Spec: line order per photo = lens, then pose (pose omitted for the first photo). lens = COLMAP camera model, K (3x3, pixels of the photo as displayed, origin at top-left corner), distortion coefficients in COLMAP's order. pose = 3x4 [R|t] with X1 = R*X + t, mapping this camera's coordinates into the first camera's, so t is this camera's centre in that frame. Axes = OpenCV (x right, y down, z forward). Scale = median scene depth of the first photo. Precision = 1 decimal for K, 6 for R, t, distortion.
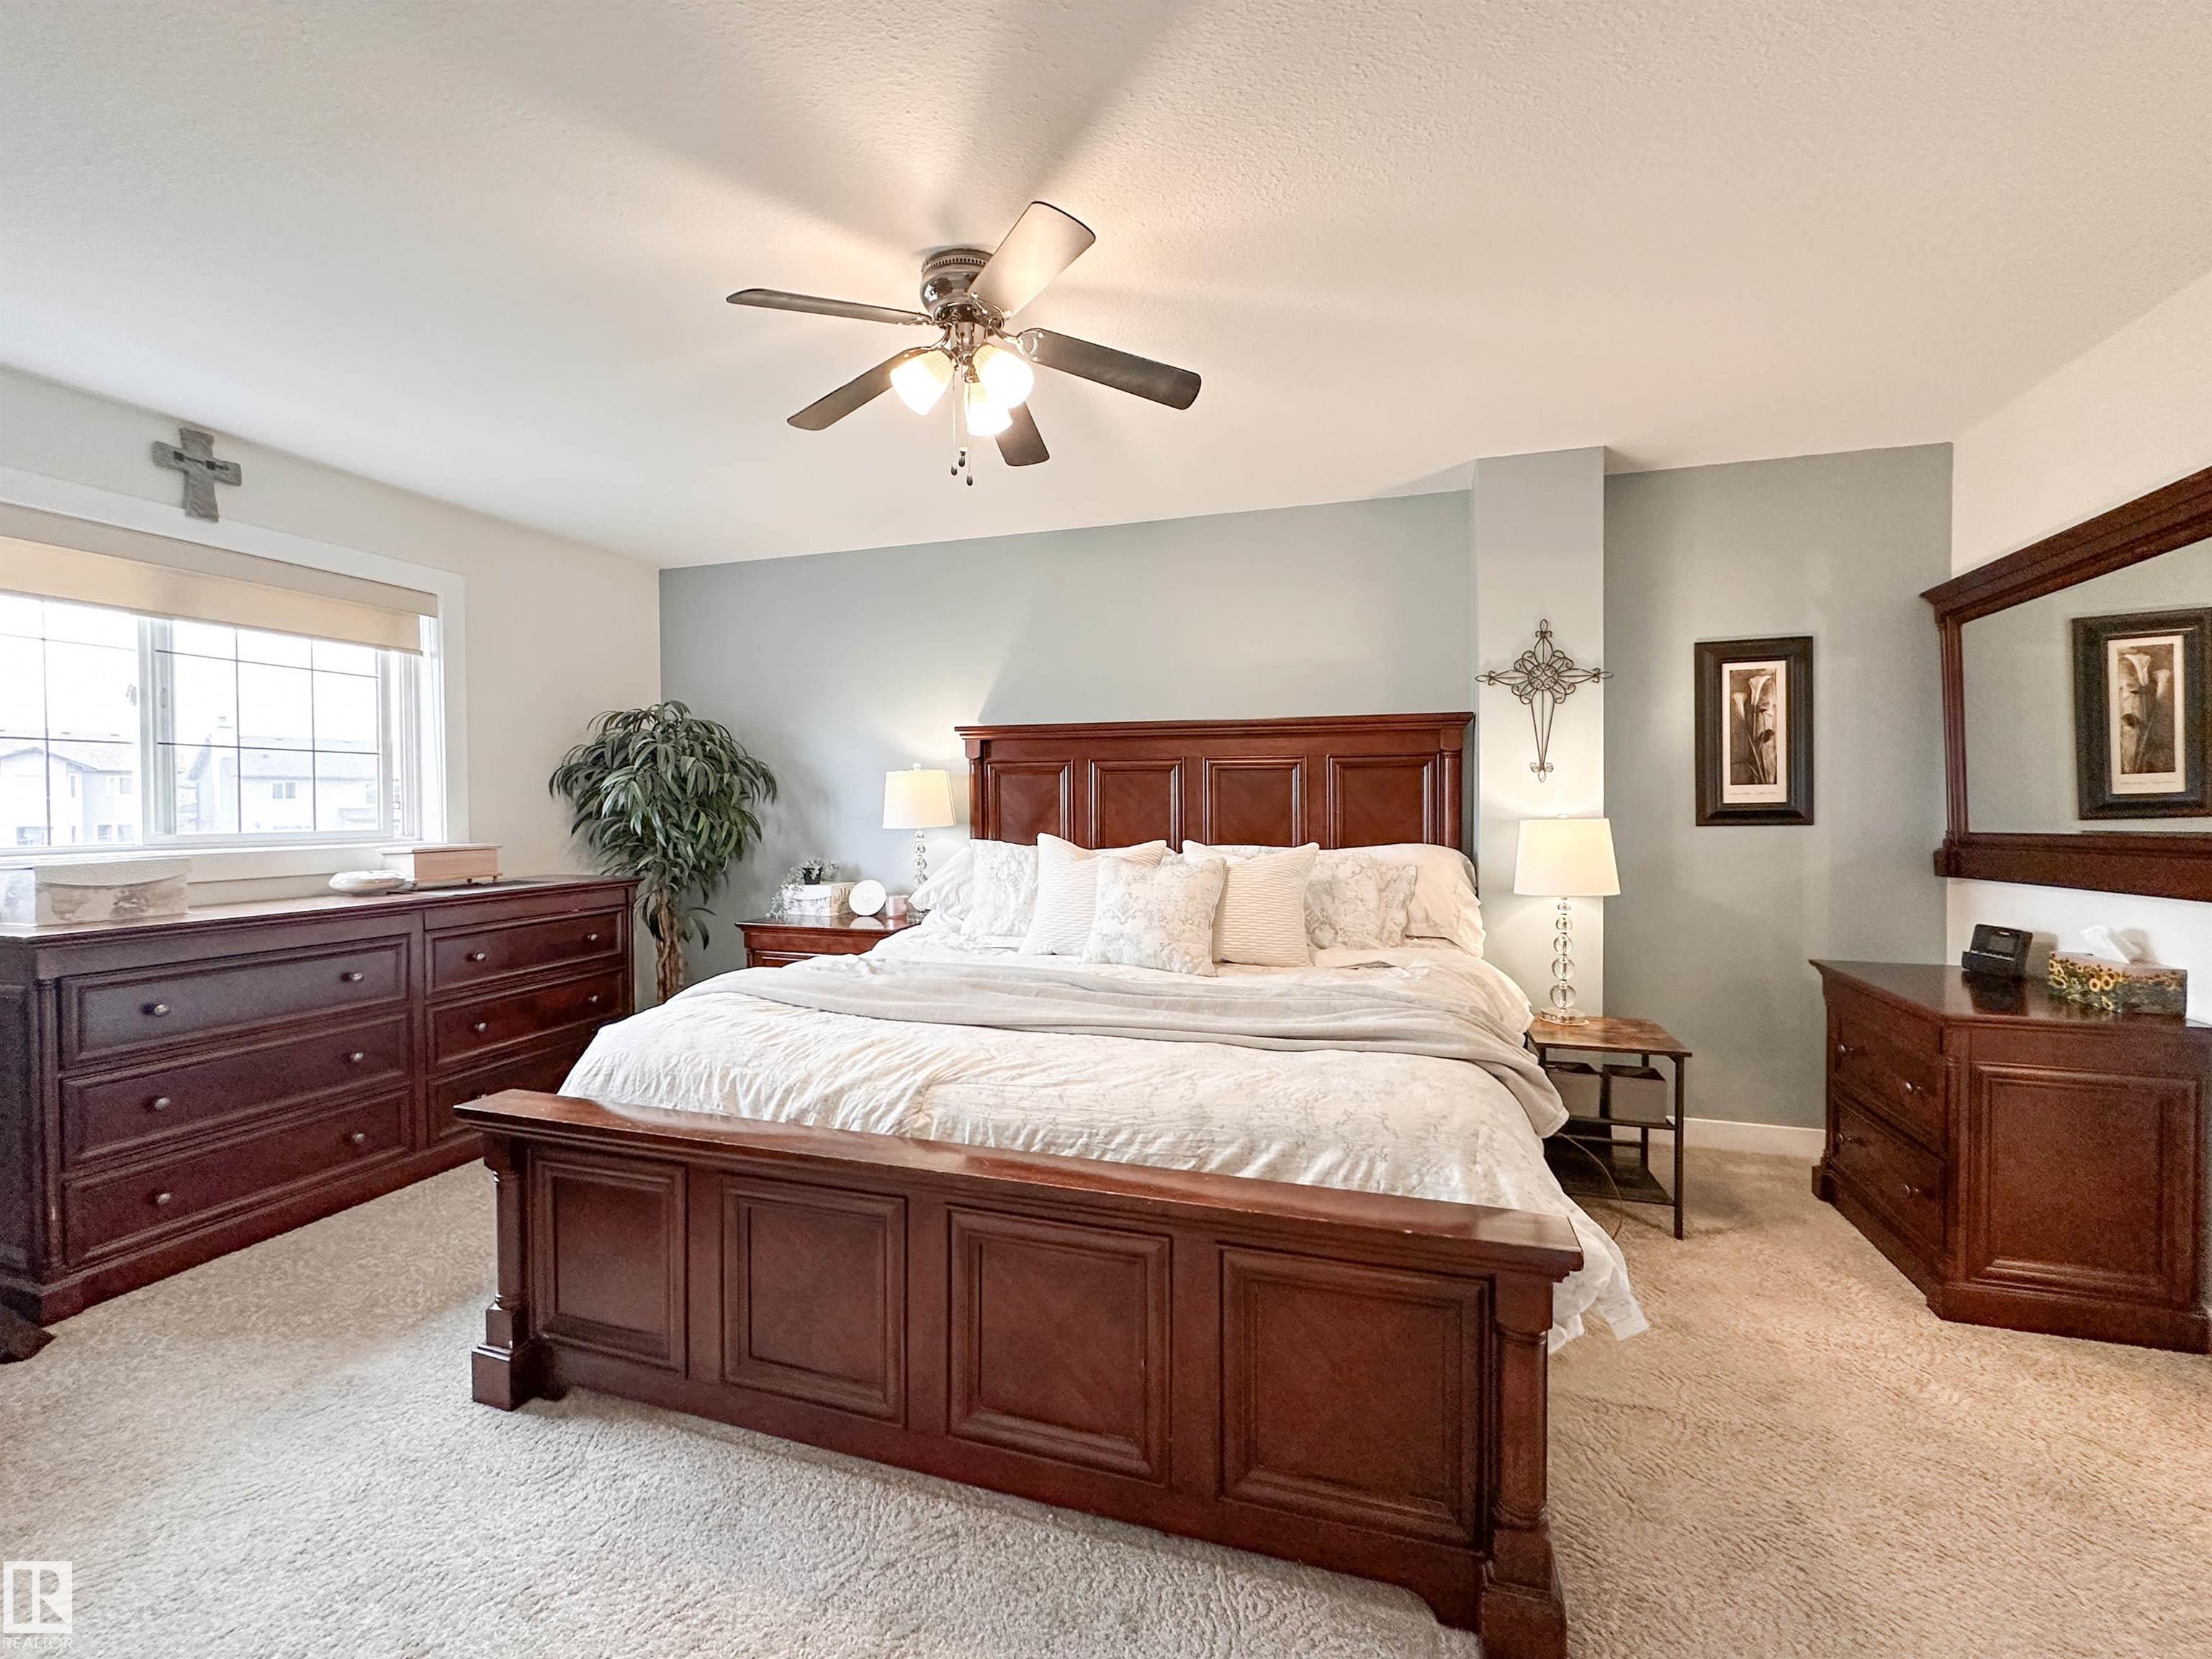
lens RADIAL K [[907.7, 0, 1094.6], [0, 907.7, 824.6], [0, 0, 1]] dist [0.000755, 0.000168]
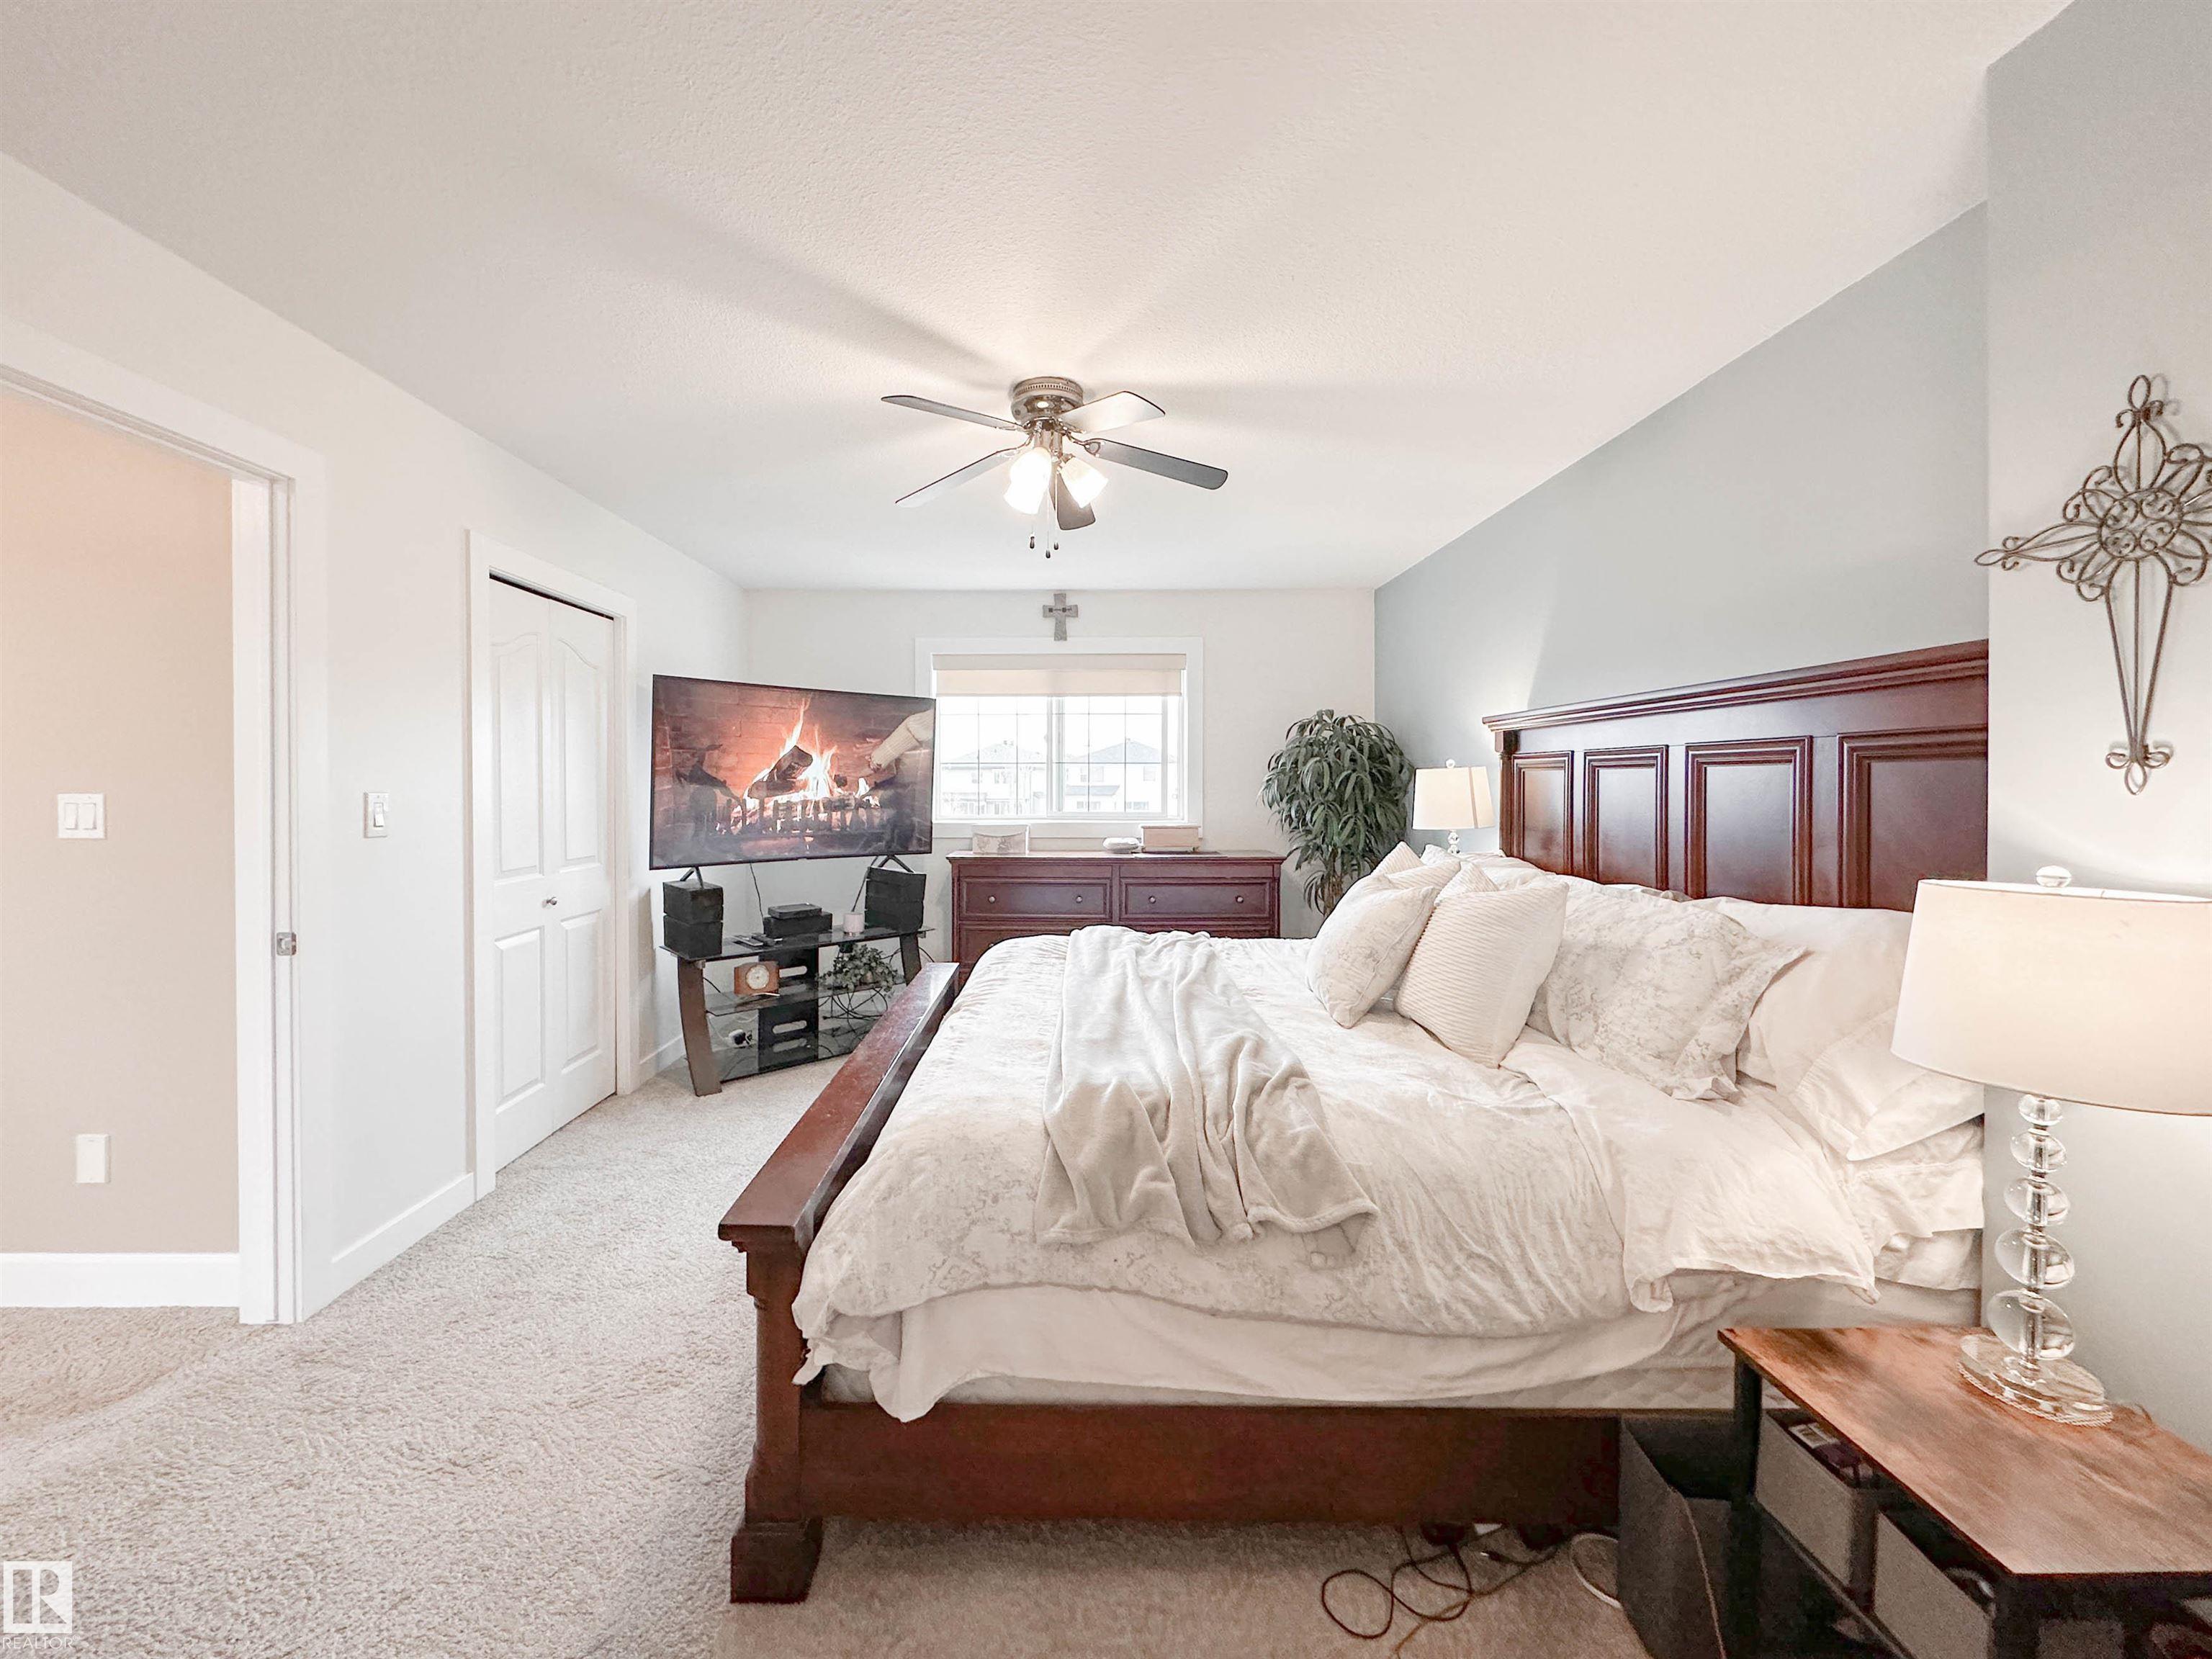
lens RADIAL K [[907.7, 0, 1094.4], [0, 907.7, 832.0], [0, 0, 1]] dist [0.000755, 0.000168]
pose [[0.306502, 0.055587, -0.950245, 0.746738], [-0.024430, 0.998424, 0.050525, -0.040885], [0.951556, 0.007728, 0.307377, 0.465280]]
